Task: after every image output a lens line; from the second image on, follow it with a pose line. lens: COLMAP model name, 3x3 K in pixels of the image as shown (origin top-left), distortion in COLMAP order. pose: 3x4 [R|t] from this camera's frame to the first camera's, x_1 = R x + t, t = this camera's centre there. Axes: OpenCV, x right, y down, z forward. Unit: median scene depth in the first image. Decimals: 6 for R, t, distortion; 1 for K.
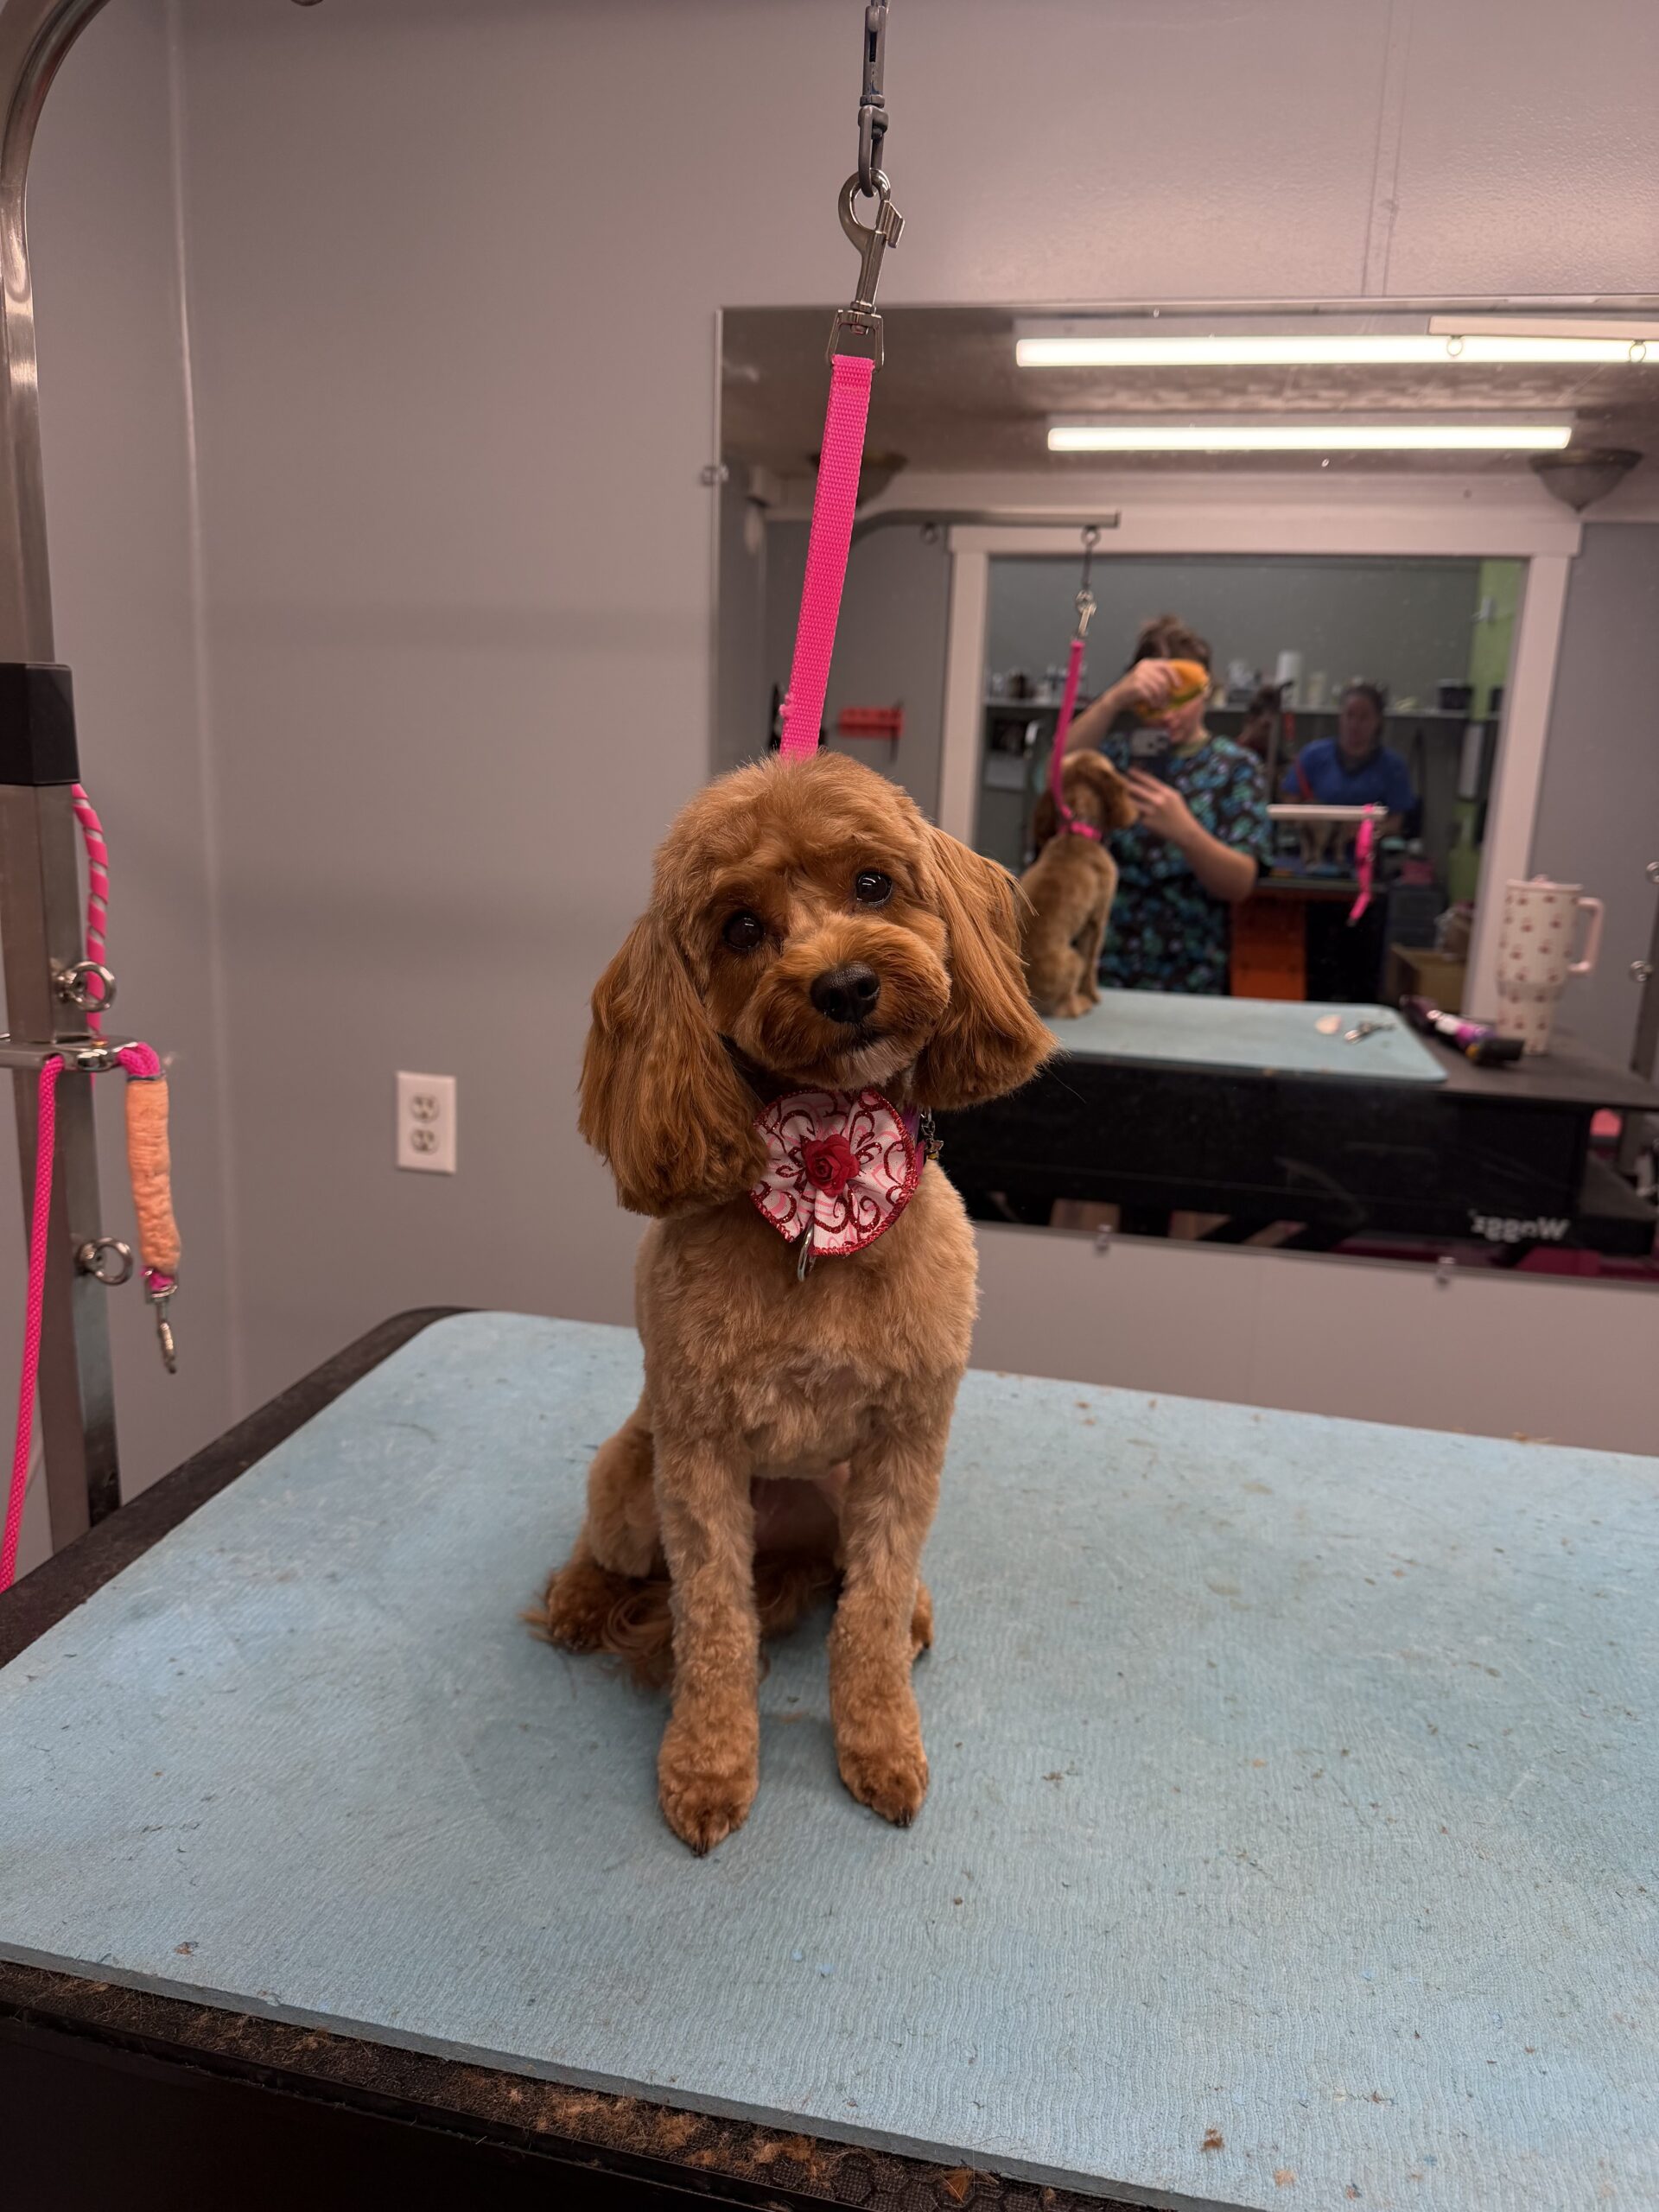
lens RADIAL K [[1535.2, 0, 865.0], [0, 1535.2, 1120.7], [0, 0, 1]] dist [0.011127, -0.020678]
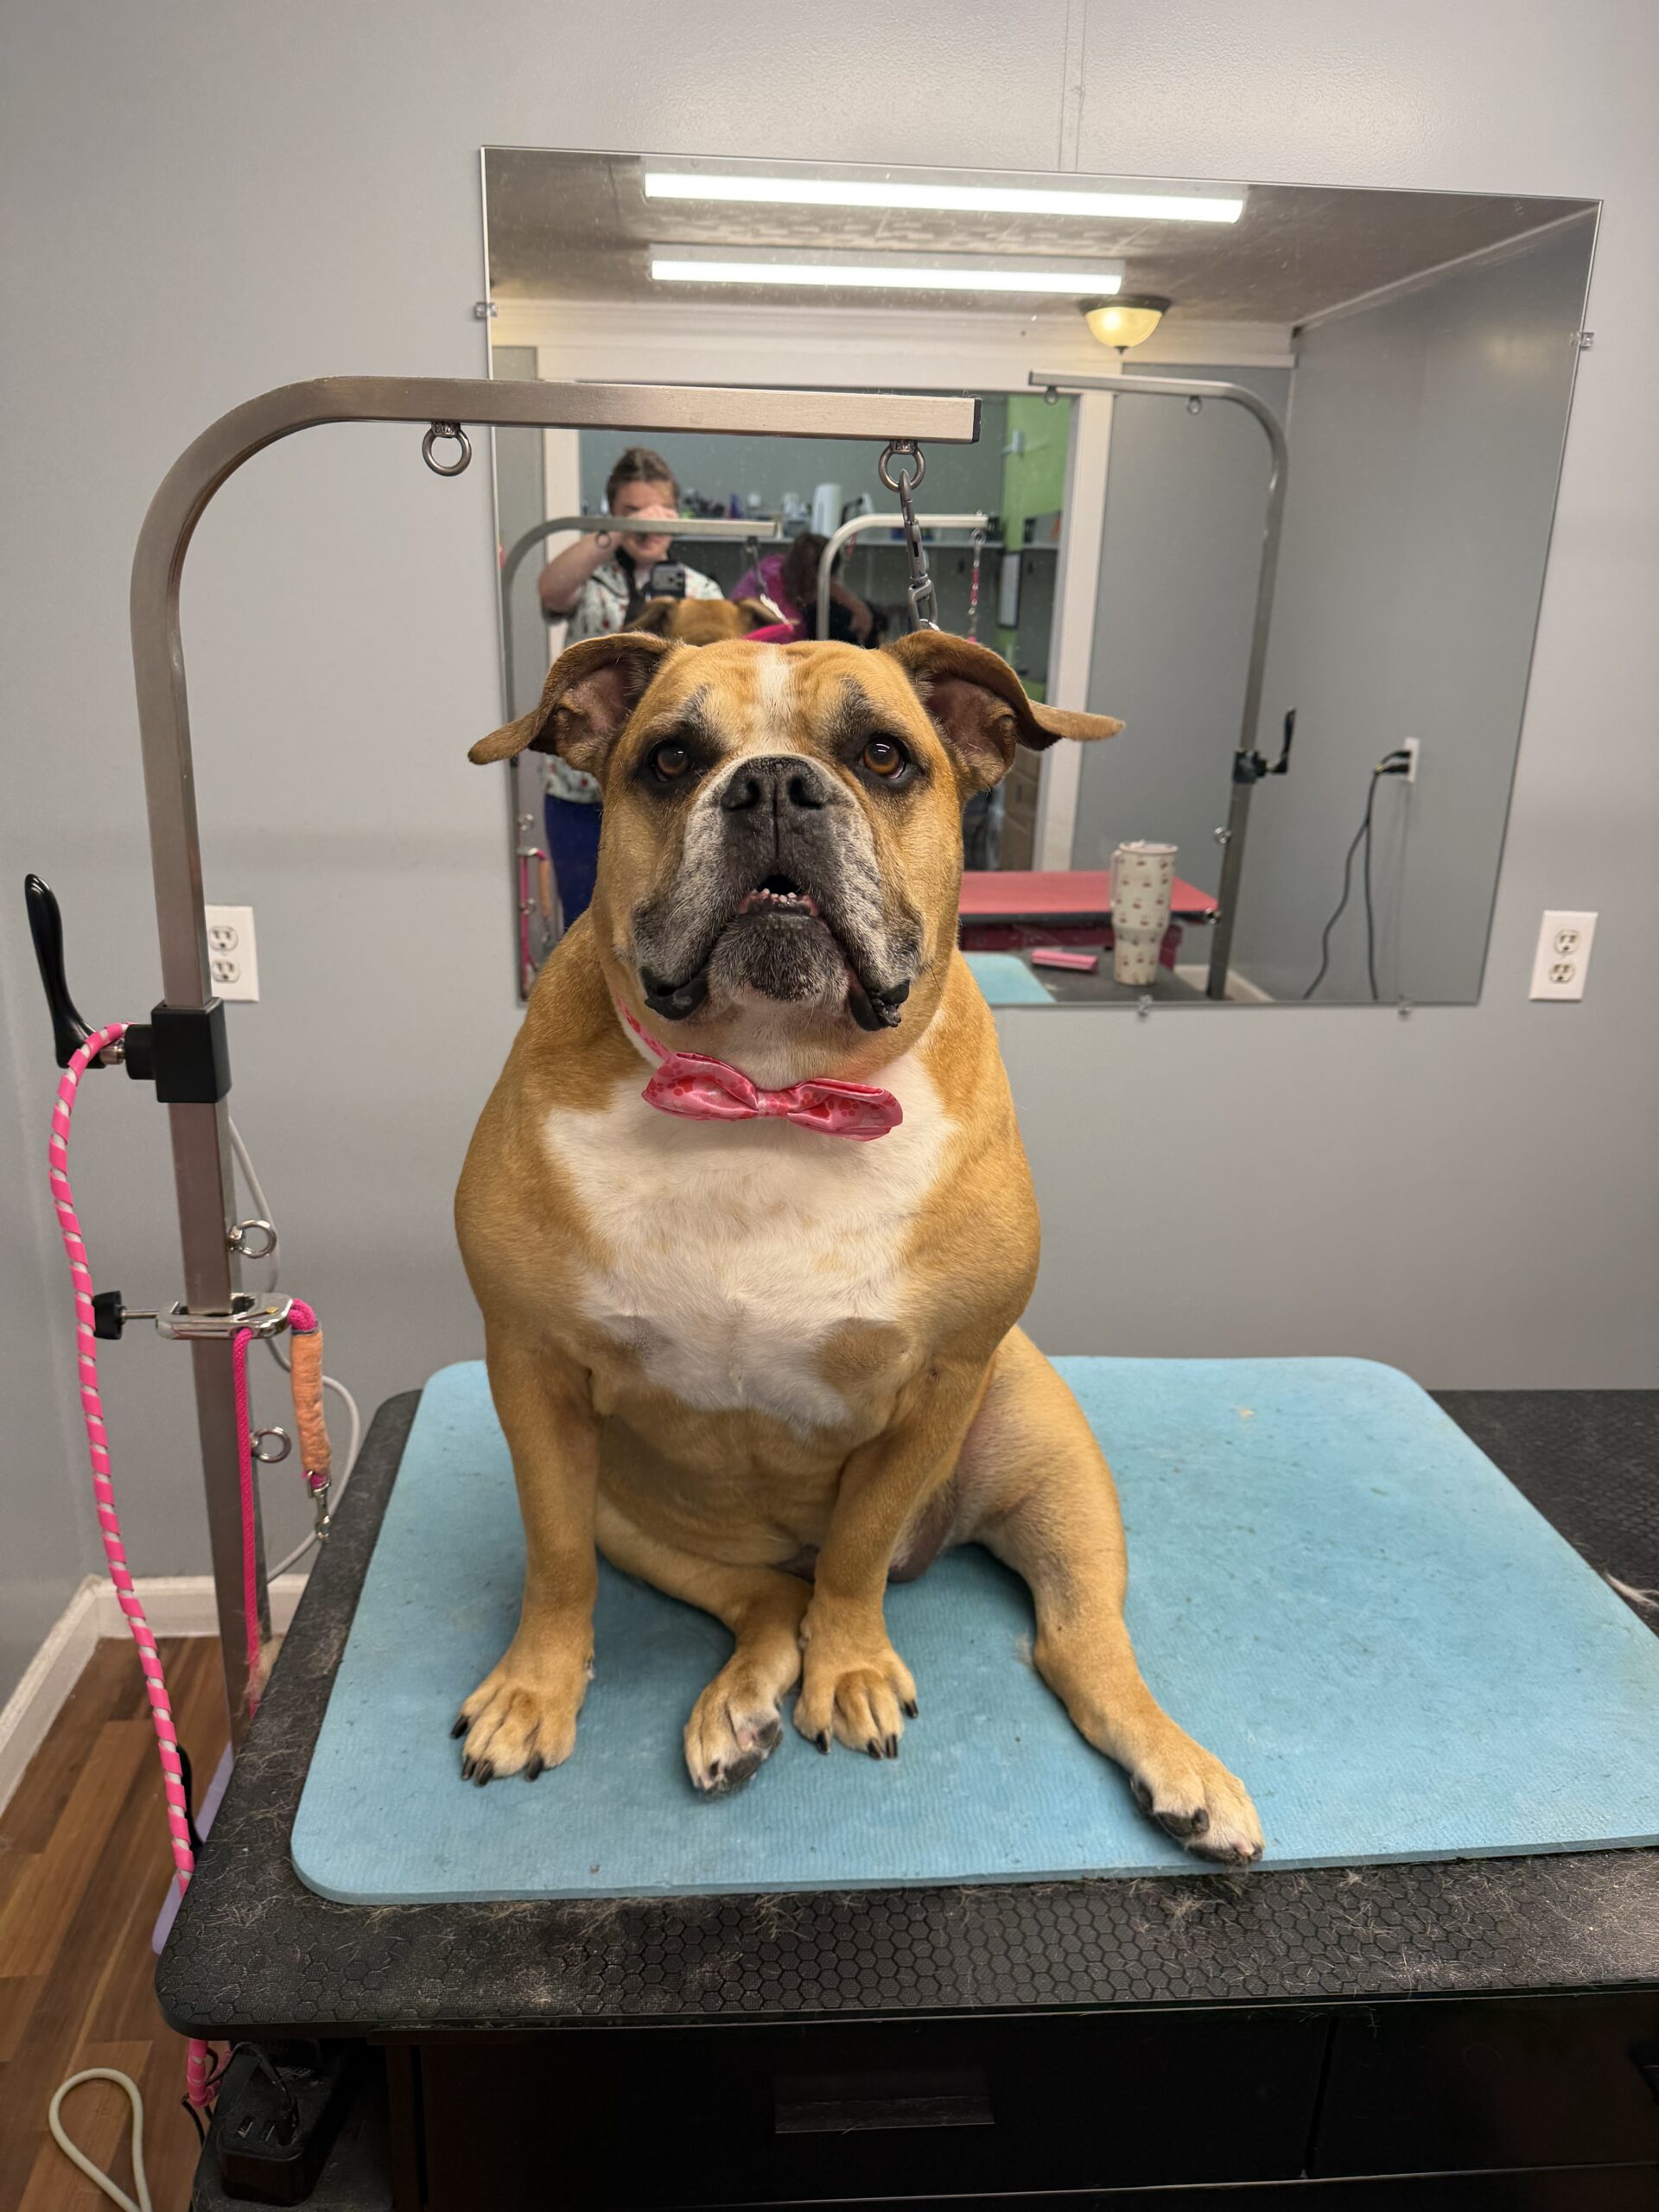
lens RADIAL K [[1535.2, 0, 816.8], [0, 1535.2, 1091.3], [0, 0, 1]] dist [0.011127, -0.020678]
pose [[0.962928, -0.098745, 0.251036, -0.093790], [0.078257, 0.992831, 0.090350, 0.017002], [-0.258158, -0.067356, 0.963752, -0.055128]]
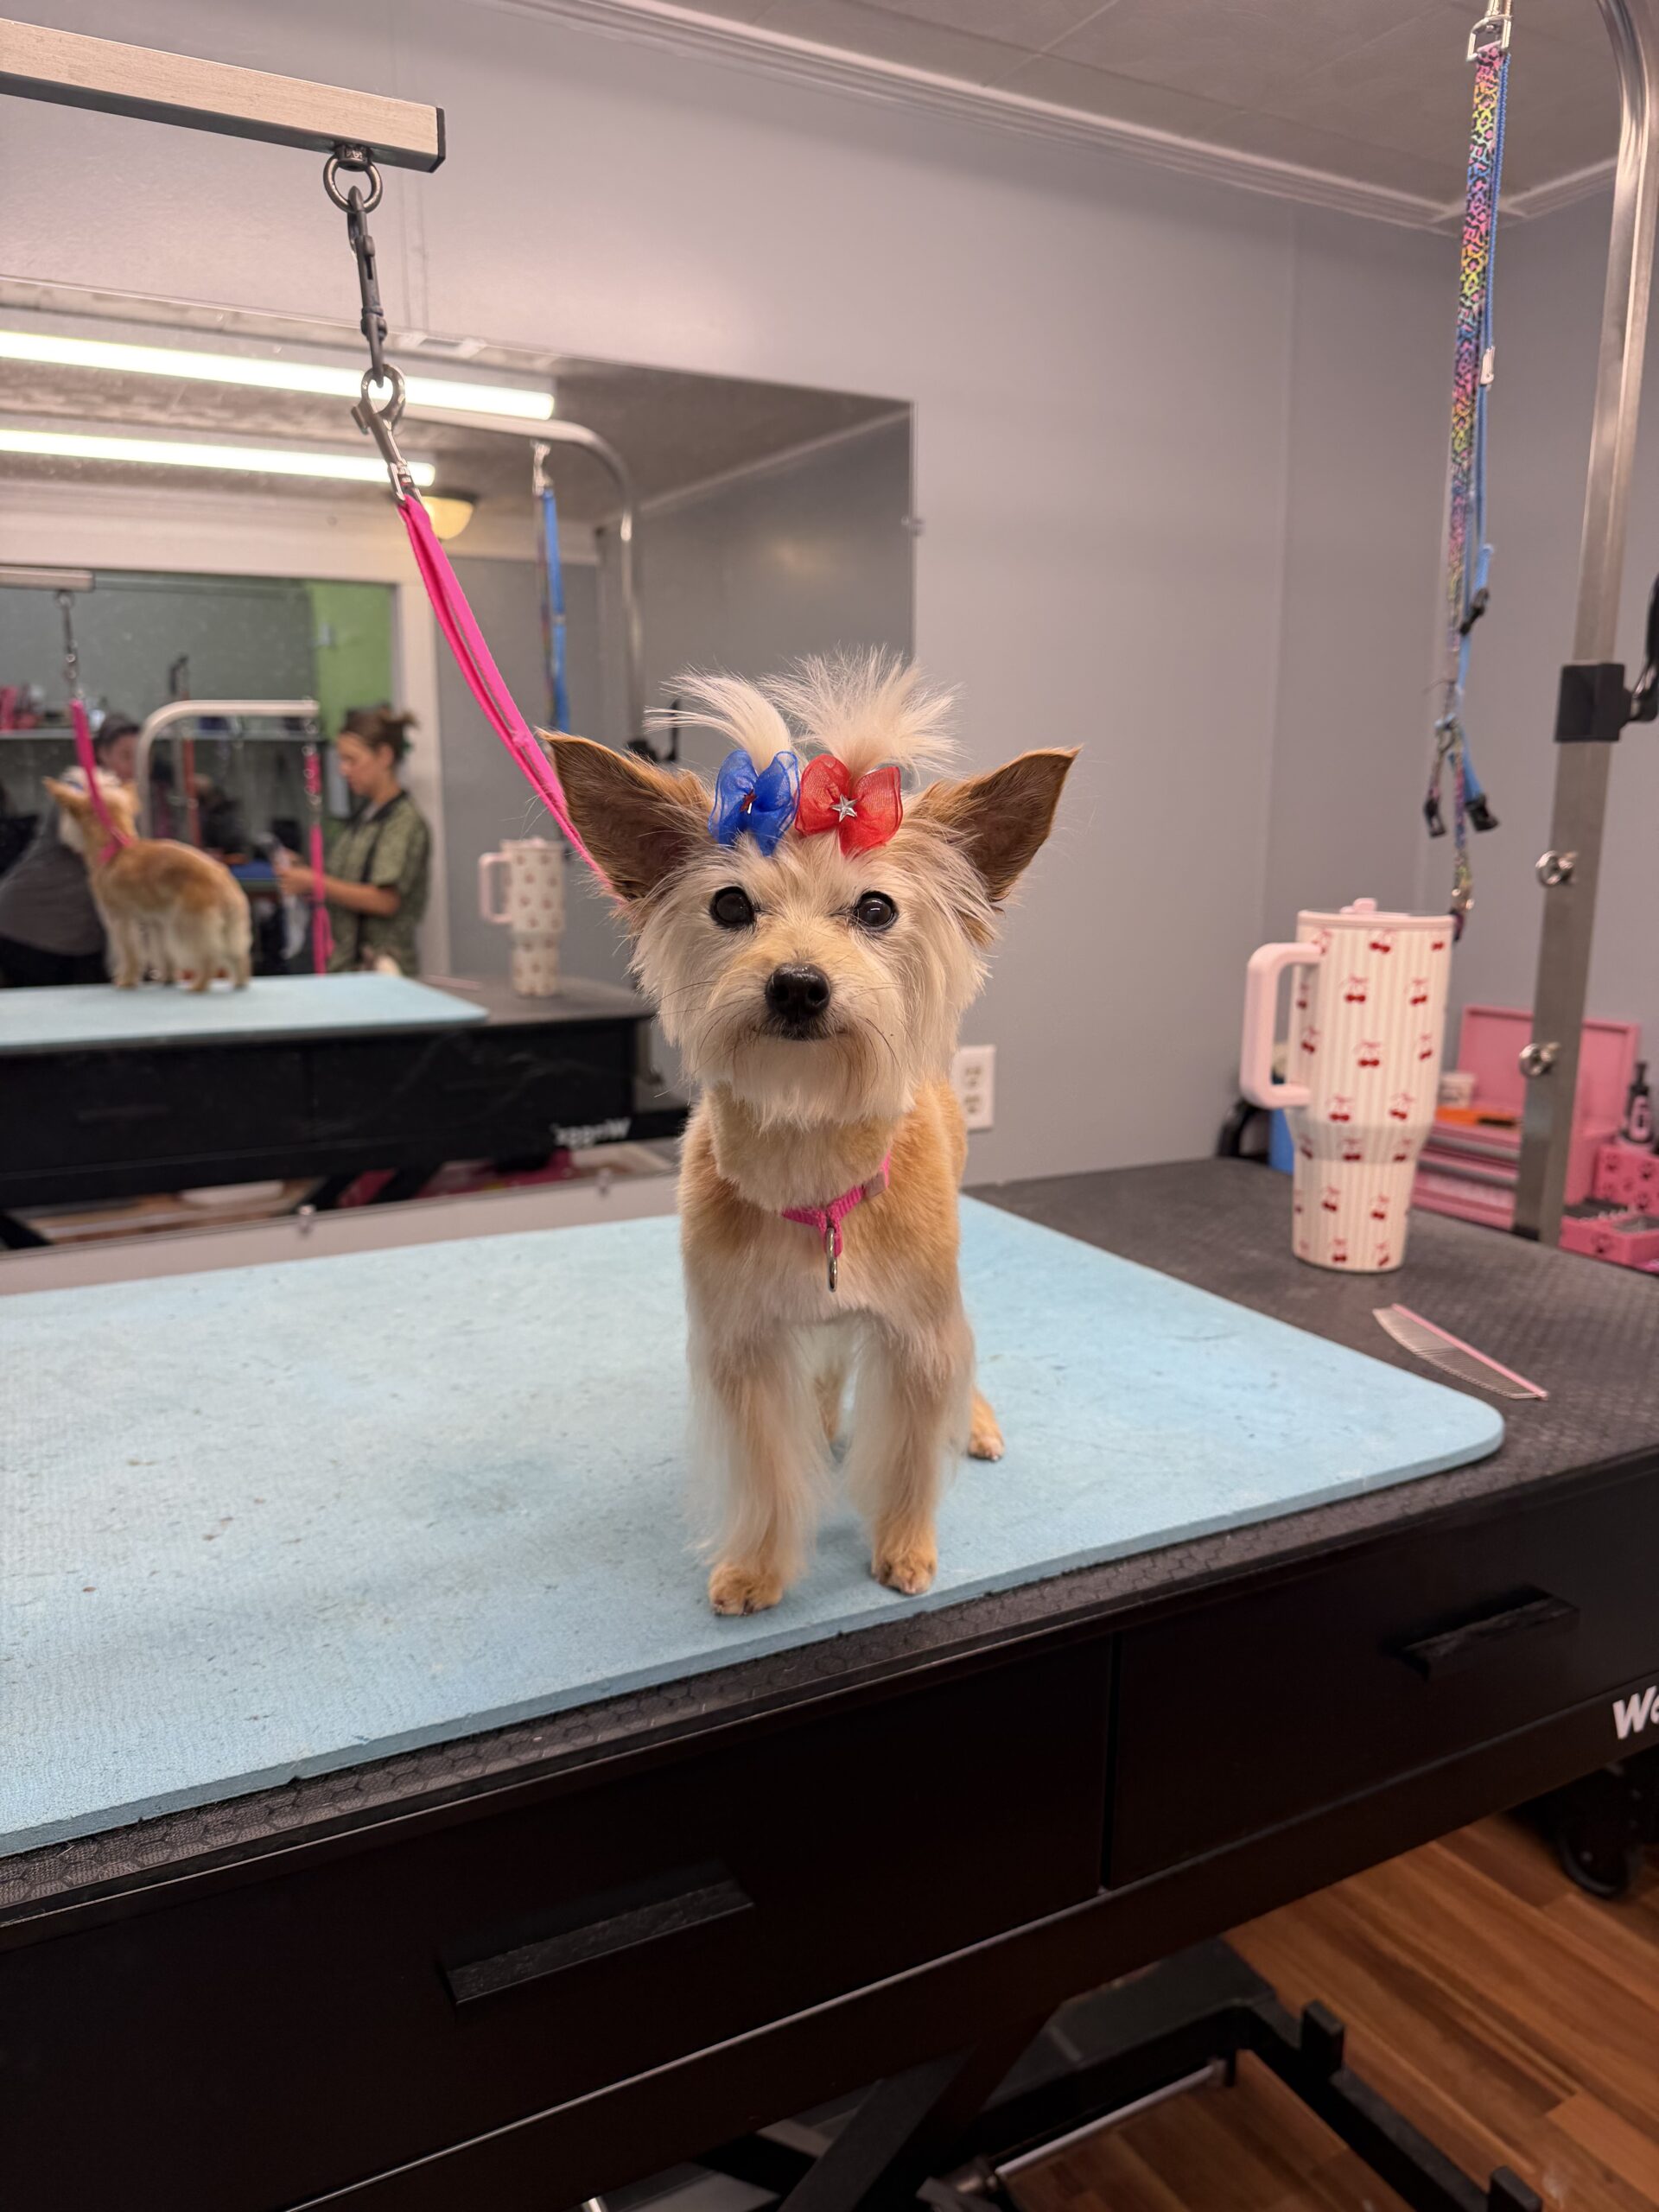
lens RADIAL K [[1535.2, 0, 801.1], [0, 1535.2, 1125.9], [0, 0, 1]] dist [0.011127, -0.020678]
pose [[0.771941, -0.173695, 0.611505, -0.104105], [0.182780, 0.981972, 0.048190, 0.013163], [-0.608851, 0.074571, 0.789772, -0.005965]]
